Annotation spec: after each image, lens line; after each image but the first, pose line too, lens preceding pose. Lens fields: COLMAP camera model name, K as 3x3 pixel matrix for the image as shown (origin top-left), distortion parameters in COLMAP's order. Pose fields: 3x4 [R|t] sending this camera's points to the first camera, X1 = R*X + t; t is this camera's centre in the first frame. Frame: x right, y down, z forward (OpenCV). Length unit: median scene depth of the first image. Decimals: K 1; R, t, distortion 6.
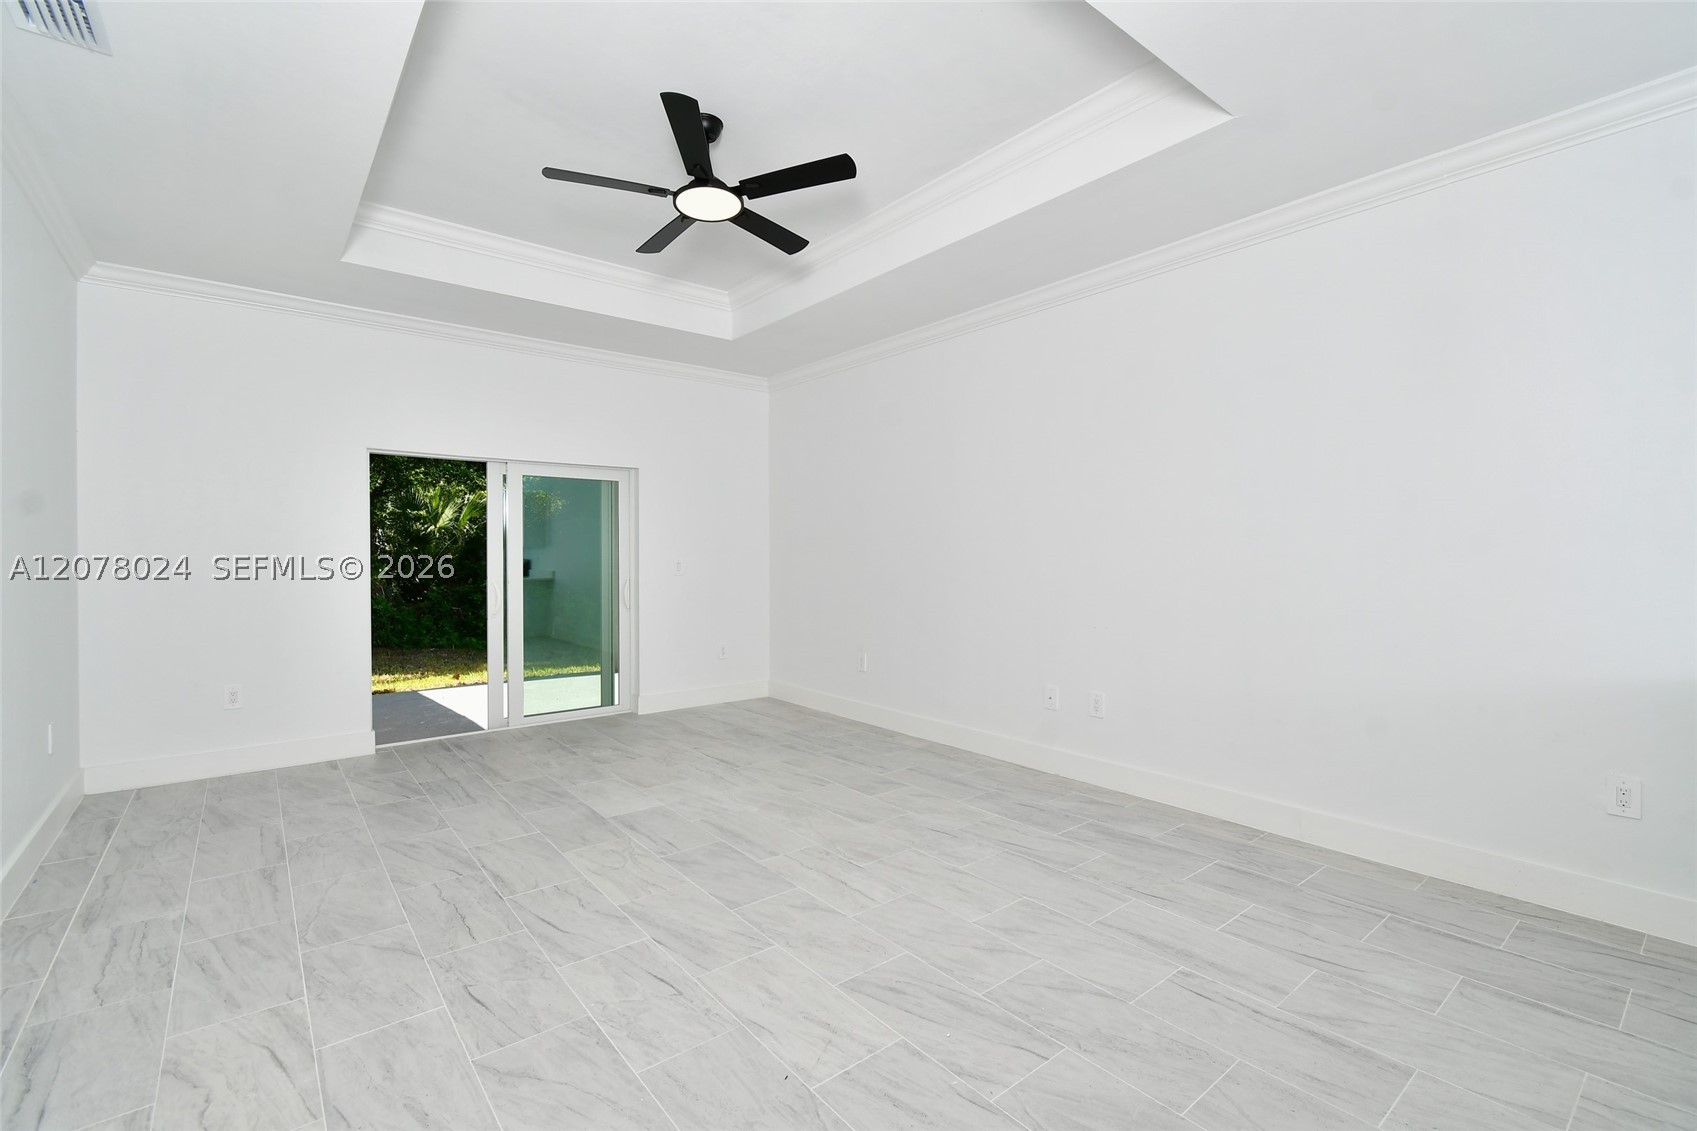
lens RADIAL K [[746.8, 0, 859.1], [0, 746.8, 569.9], [0, 0, 1]] dist [0.005180, -0.000704]
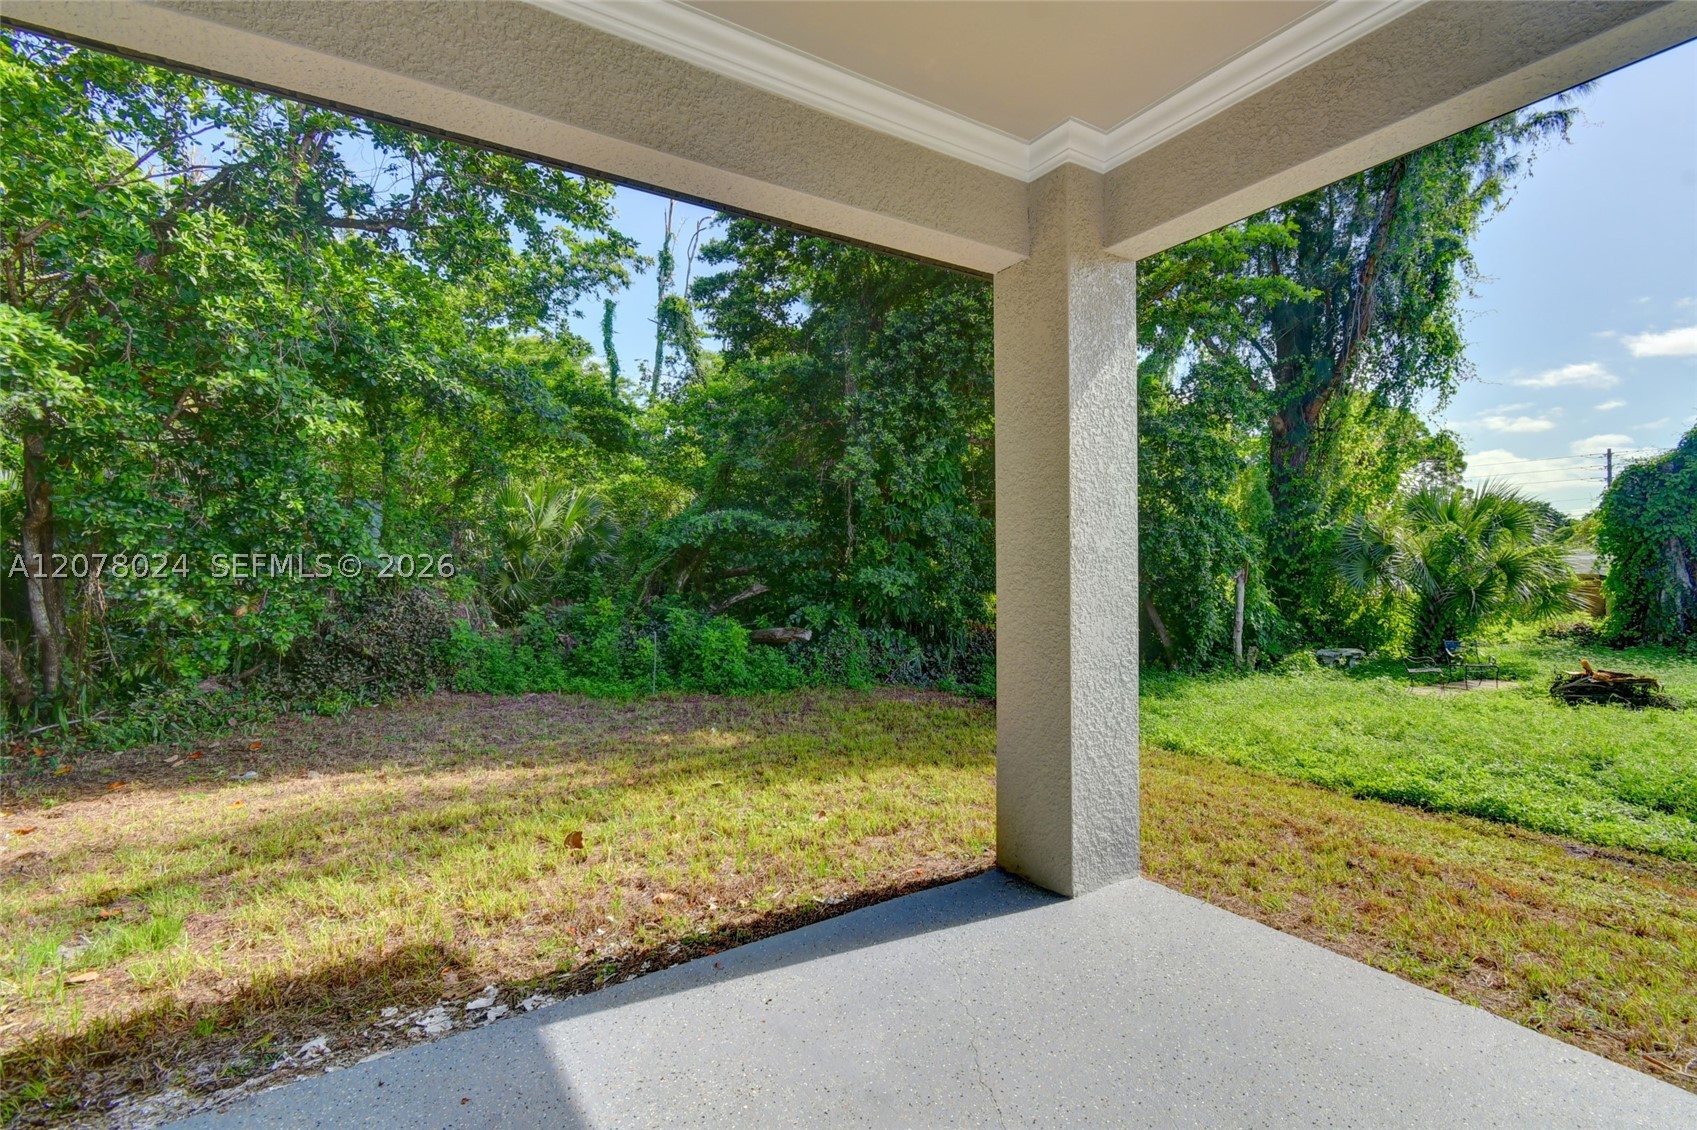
lens RADIAL K [[750.8, 0, 867.3], [0, 750.8, 564.7], [0, 0, 1]] dist [-0.002910, -0.001322]
pose [[0.994175, -0.007944, -0.107487, -0.802082], [0.005877, 0.999792, -0.019537, -0.011655], [0.107620, 0.018791, 0.994014, 1.477189]]
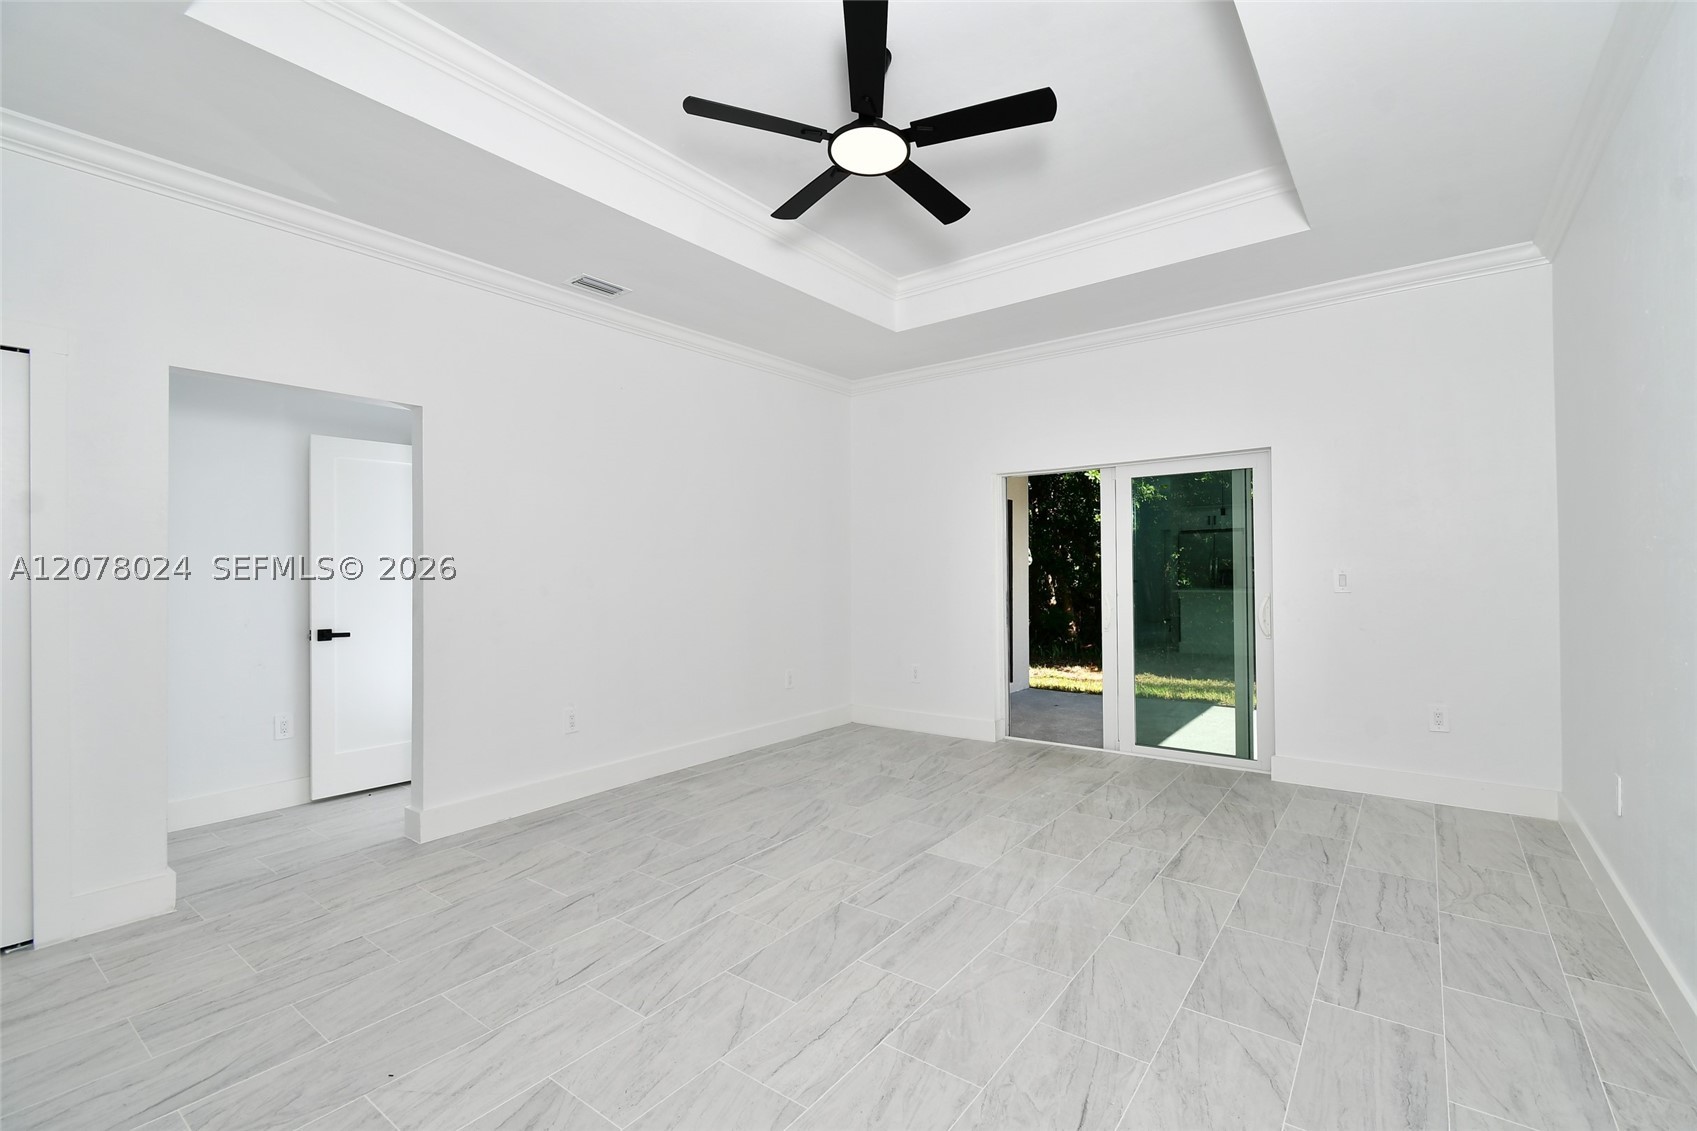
lens RADIAL K [[746.8, 0, 859.1], [0, 746.8, 569.9], [0, 0, 1]] dist [0.005180, -0.000704]
pose [[0.228691, -0.004043, -0.973491, 0.514888], [-0.006055, 0.999966, -0.005576, -0.011250], [0.973480, 0.007169, 0.228659, 0.669222]]
